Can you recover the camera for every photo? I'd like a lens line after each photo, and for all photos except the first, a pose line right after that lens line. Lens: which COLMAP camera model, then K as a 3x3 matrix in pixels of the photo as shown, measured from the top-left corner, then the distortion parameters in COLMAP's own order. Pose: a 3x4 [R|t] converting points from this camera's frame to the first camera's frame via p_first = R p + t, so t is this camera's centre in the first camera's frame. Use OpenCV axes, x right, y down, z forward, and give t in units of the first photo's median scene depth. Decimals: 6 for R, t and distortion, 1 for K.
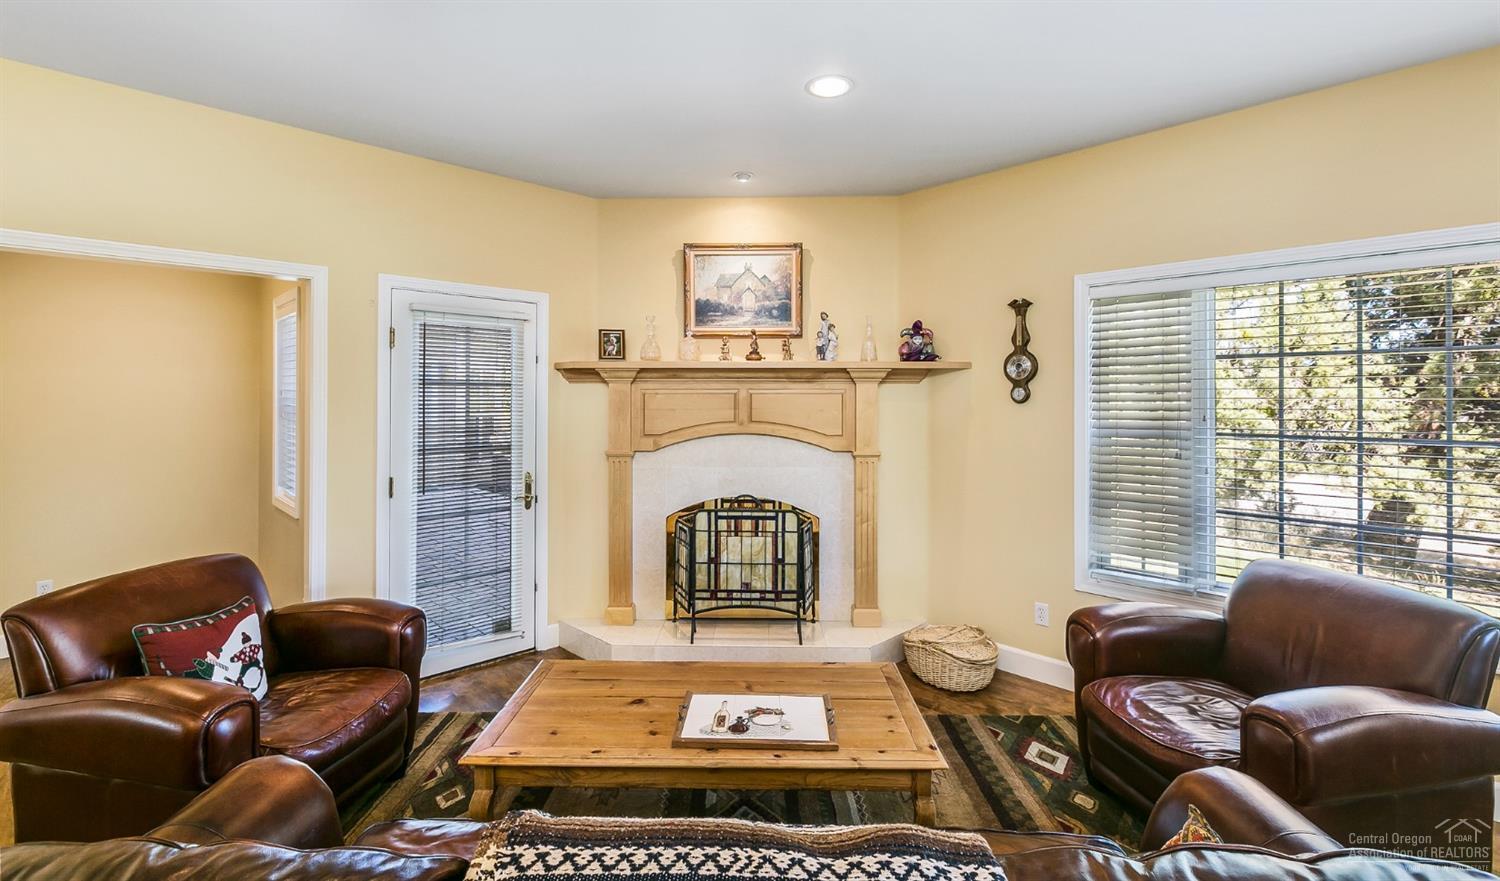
lens RADIAL K [[670.4, 0, 754.1], [0, 670.4, 389.1], [0, 0, 1]] dist [0.002290, 0.000018]
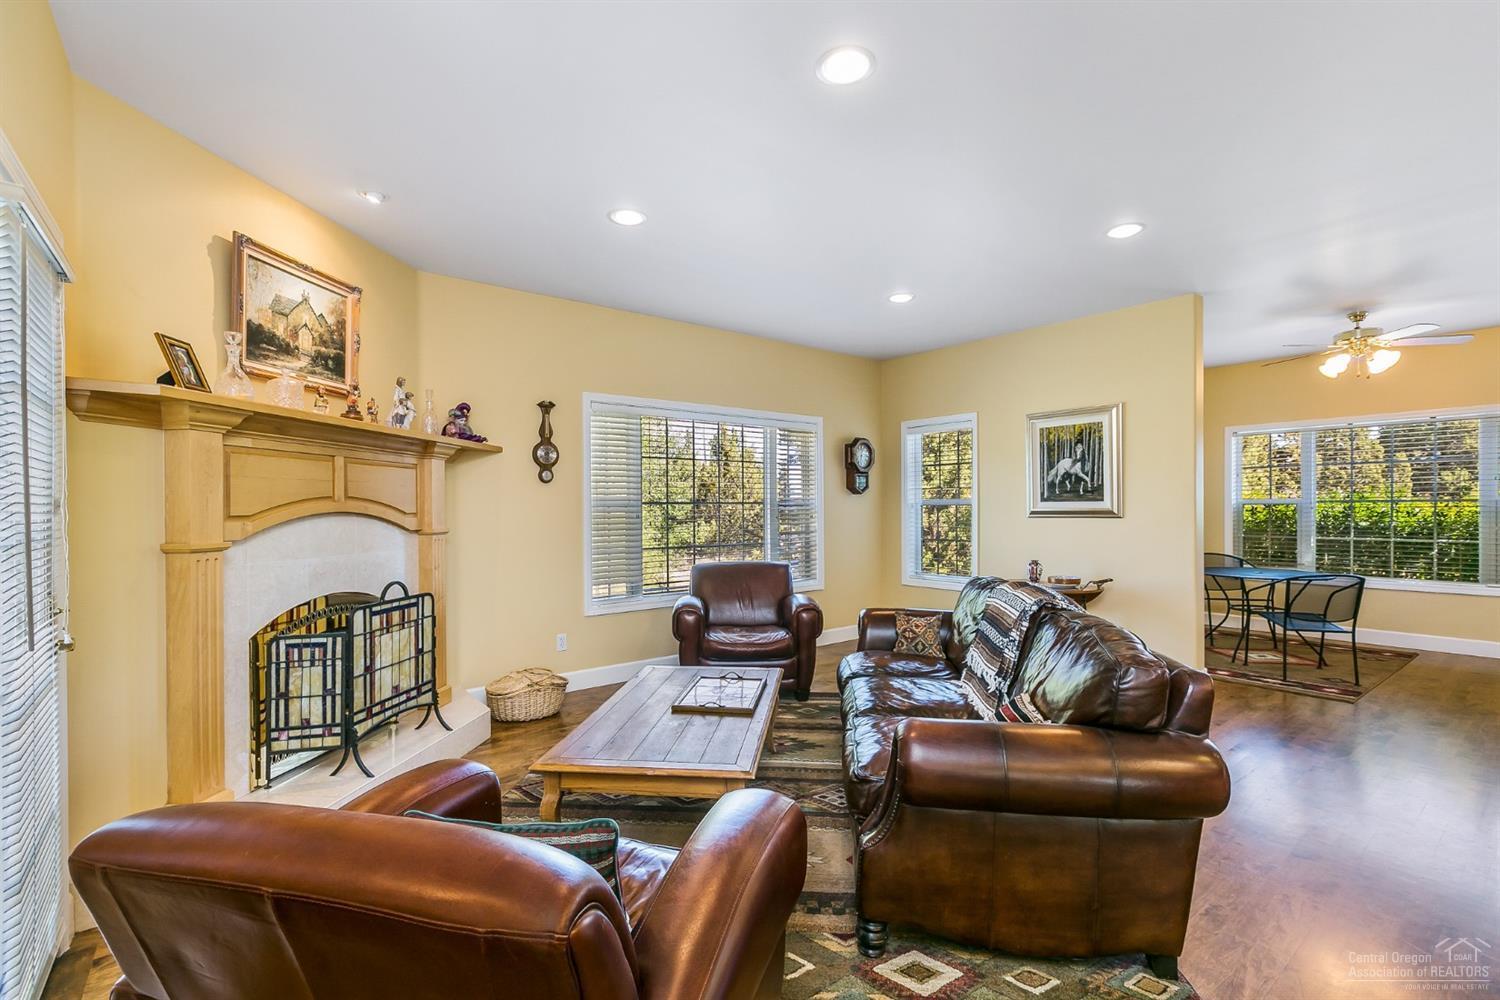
lens RADIAL K [[669.3, 0, 755.3], [0, 669.3, 510.3], [0, 0, 1]] dist [0.001608, 0.000146]
pose [[0.093599, -0.008136, 0.995577, -0.763676], [-0.001676, 0.999964, 0.008329, 0.056862], [-0.995609, -0.002448, 0.093582, 0.446439]]
